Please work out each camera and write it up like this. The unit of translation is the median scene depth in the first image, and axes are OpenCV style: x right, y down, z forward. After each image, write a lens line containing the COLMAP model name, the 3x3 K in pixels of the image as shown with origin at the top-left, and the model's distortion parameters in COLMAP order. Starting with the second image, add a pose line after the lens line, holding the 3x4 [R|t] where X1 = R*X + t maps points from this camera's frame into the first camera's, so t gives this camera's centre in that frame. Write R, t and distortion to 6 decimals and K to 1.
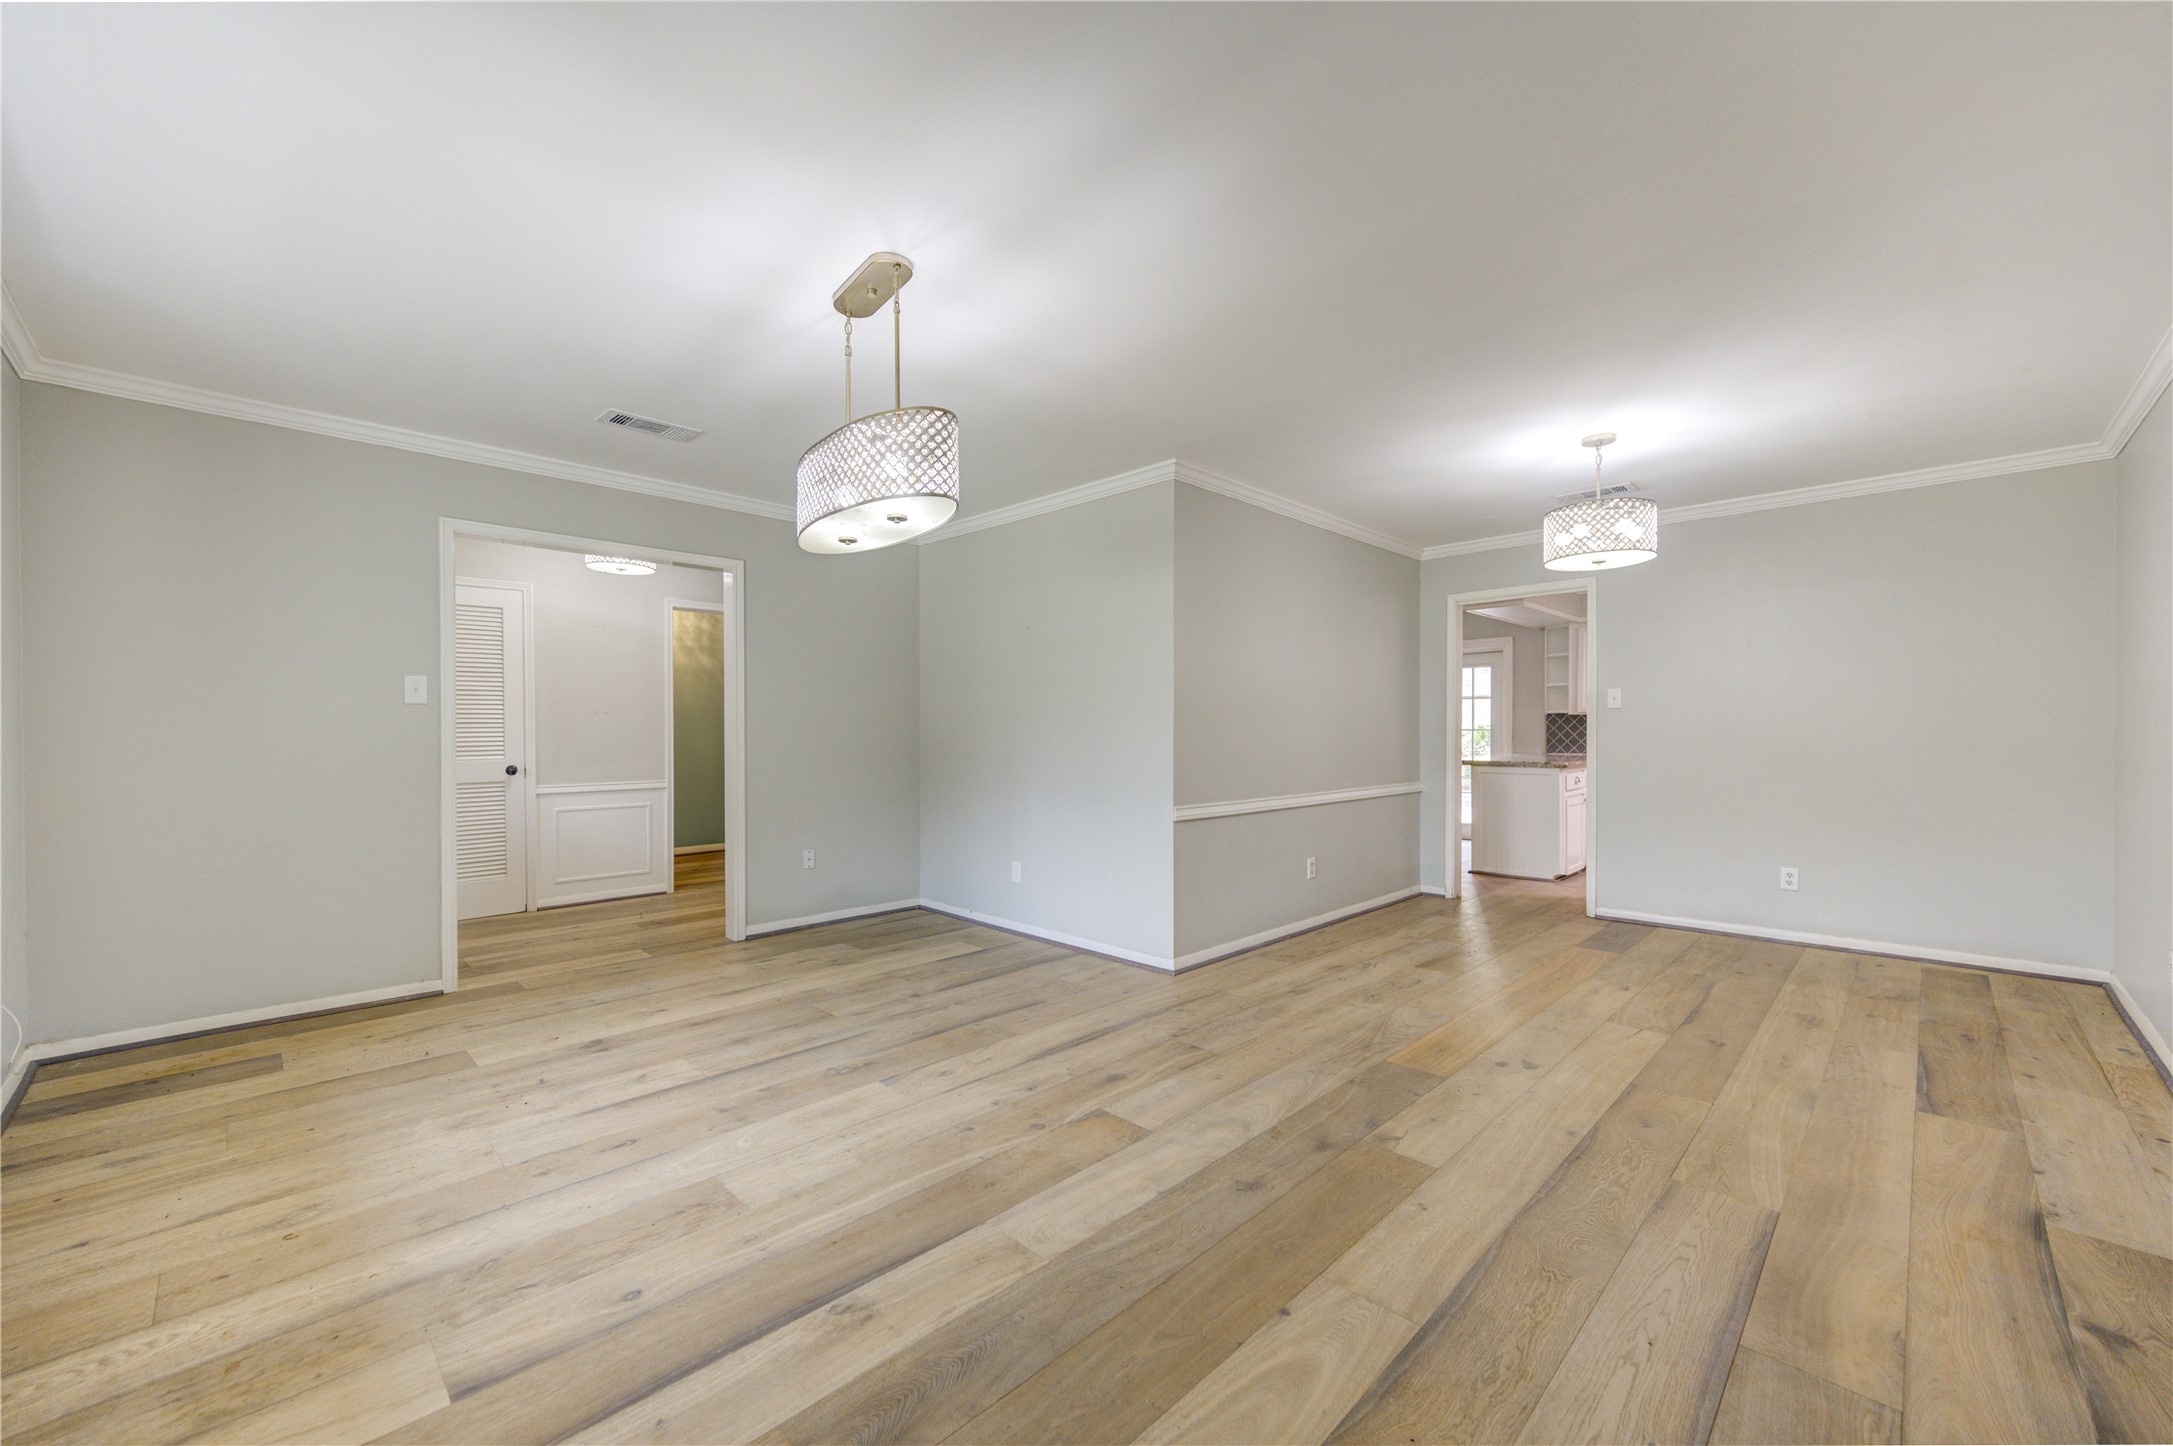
lens RADIAL K [[850.0, 0, 1098.0], [0, 850.0, 737.2], [0, 0, 1]] dist [0.005399, -0.000310]
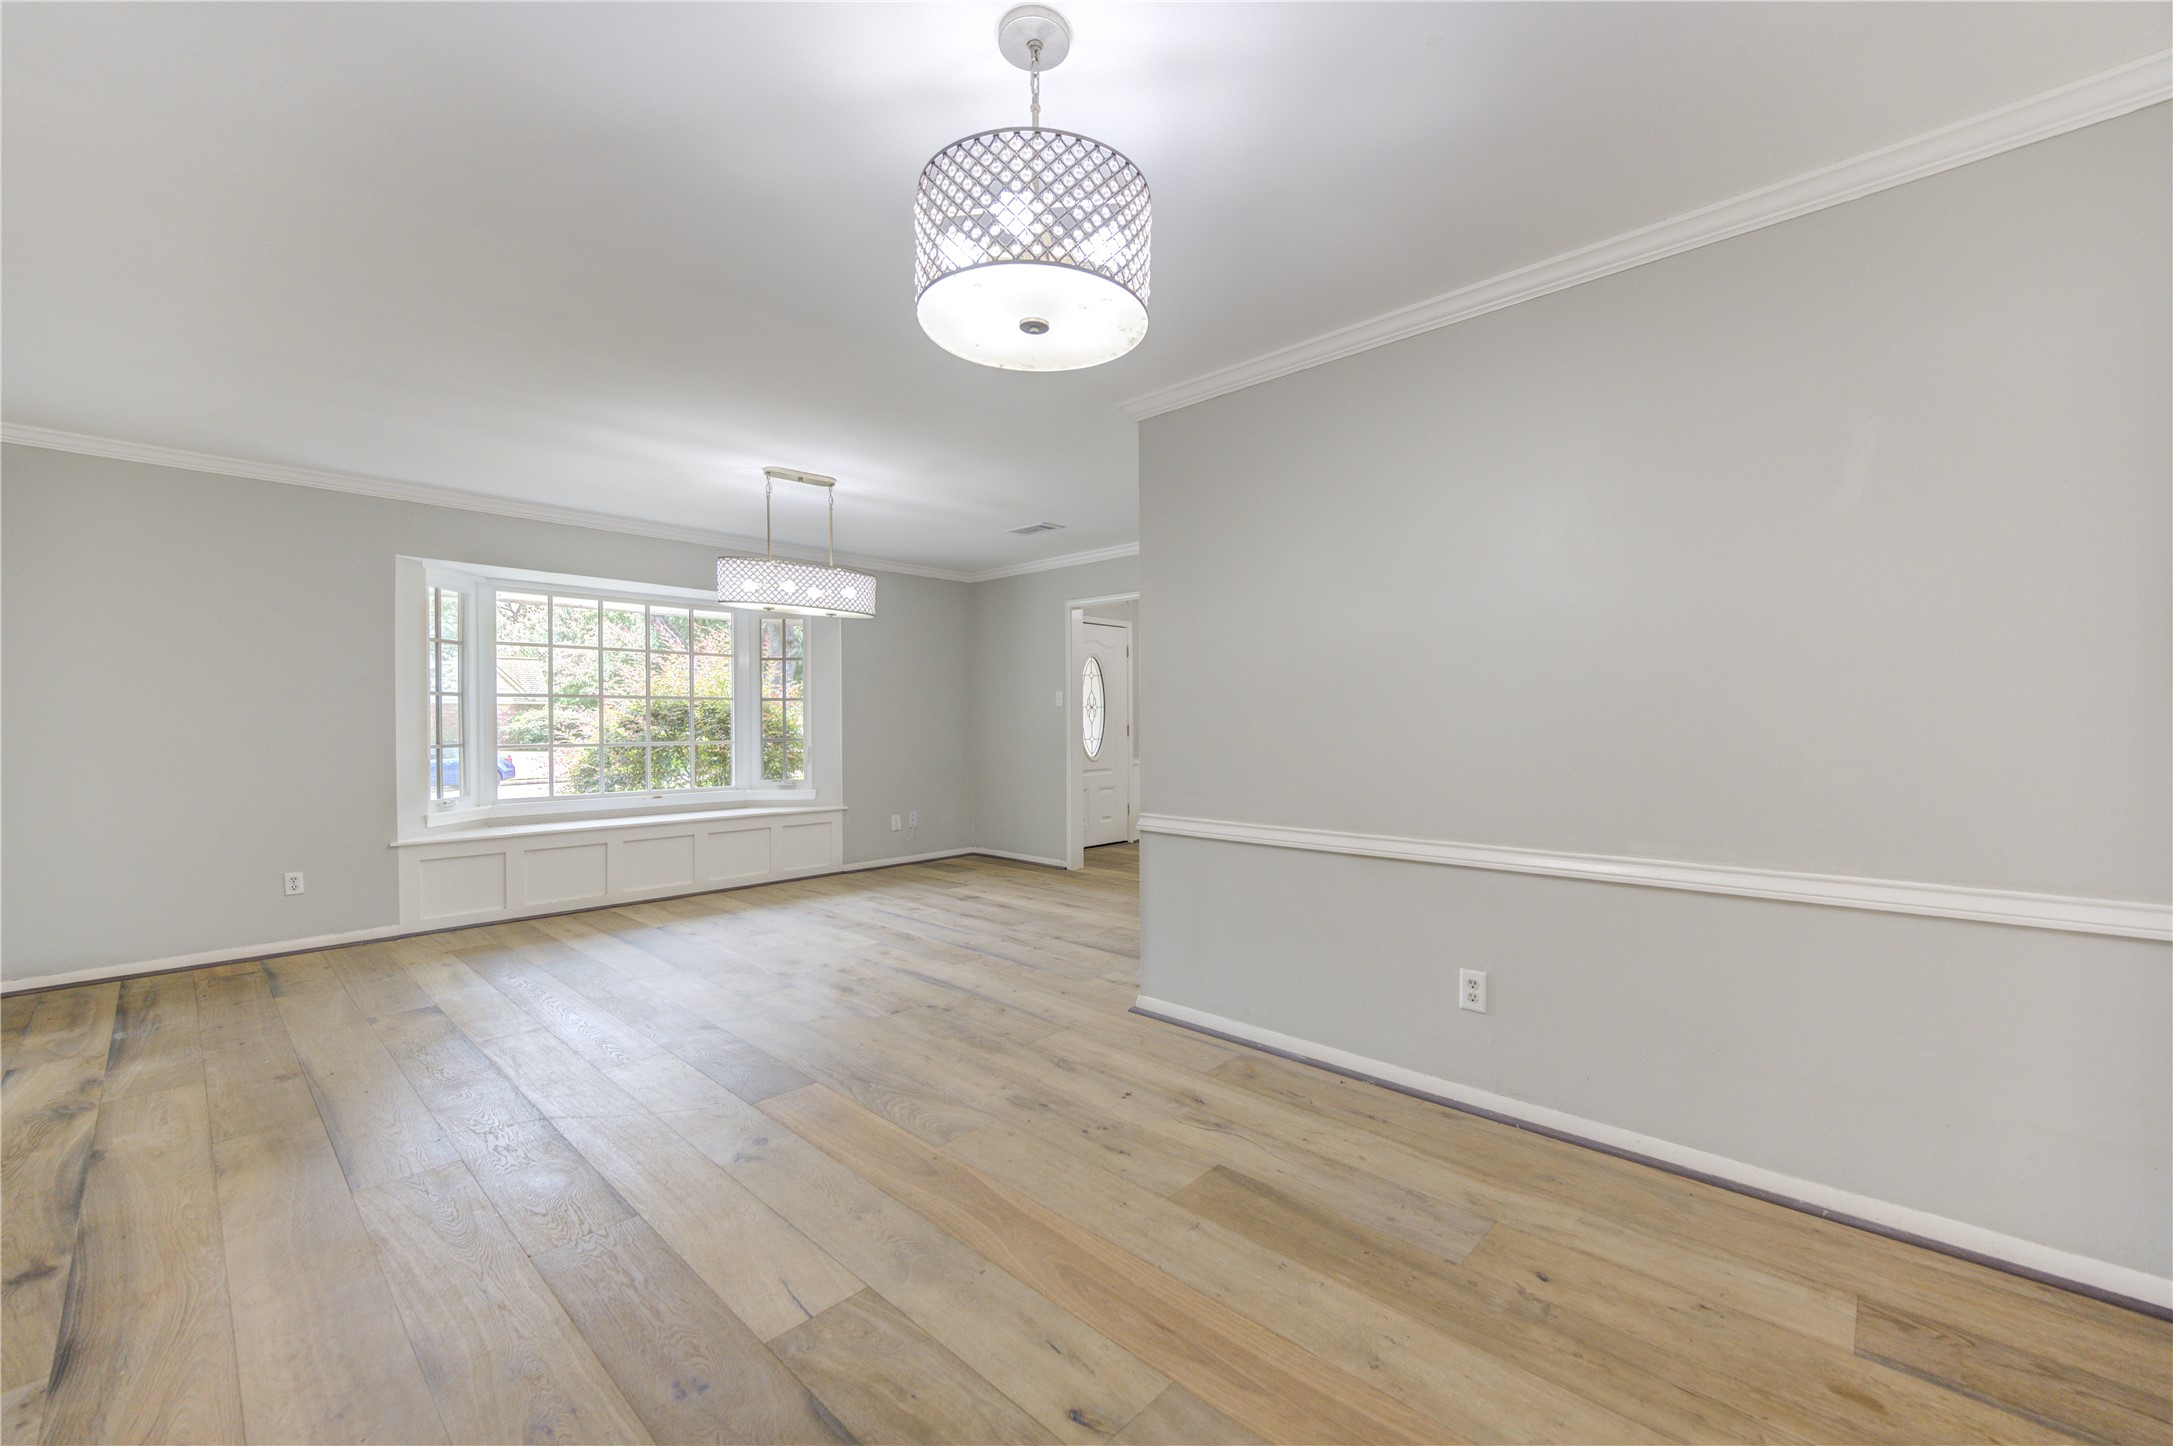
lens RADIAL K [[850.0, 0, 1091.9], [0, 850.0, 724.2], [0, 0, 1]] dist [0.005399, -0.000310]
pose [[0.029981, 0.004755, -0.999539, 1.245820], [-0.003661, 0.999983, 0.004647, -0.011705], [0.999544, 0.003520, 0.029998, 1.250077]]
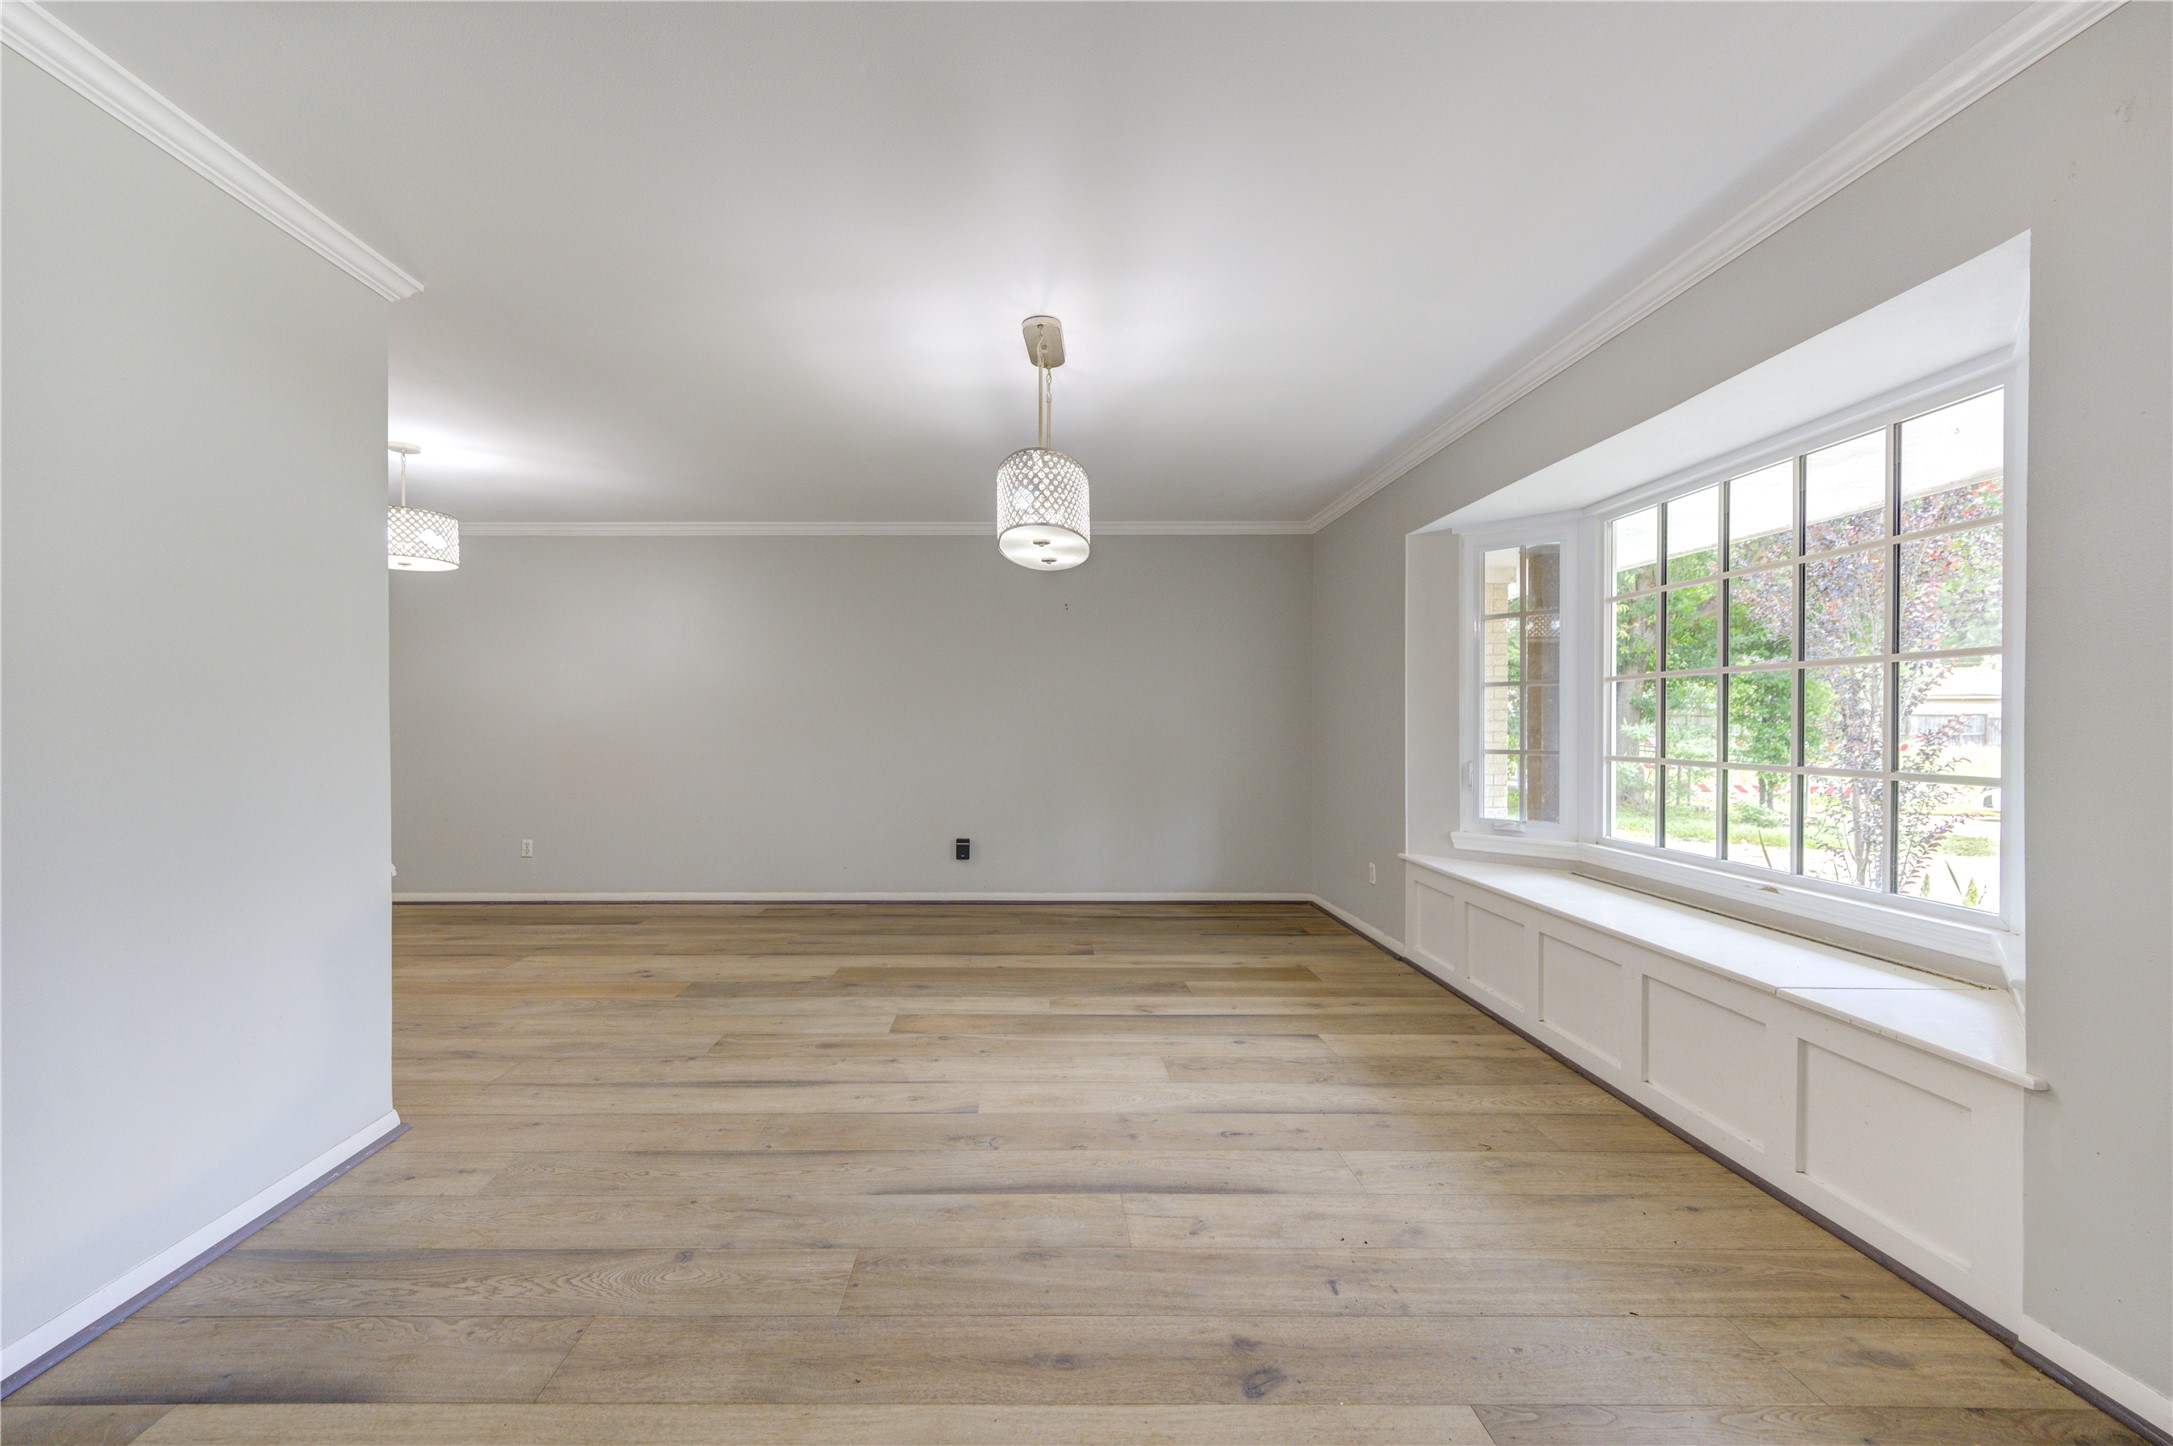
lens RADIAL K [[850.0, 0, 1070.1], [0, 850.0, 723.5], [0, 0, 1]] dist [0.005399, -0.000310]
pose [[-0.730749, 0.004187, 0.682634, -0.879178], [0.010445, 0.999933, 0.005048, -0.004471], [-0.682567, 0.010819, -0.730743, 1.481221]]
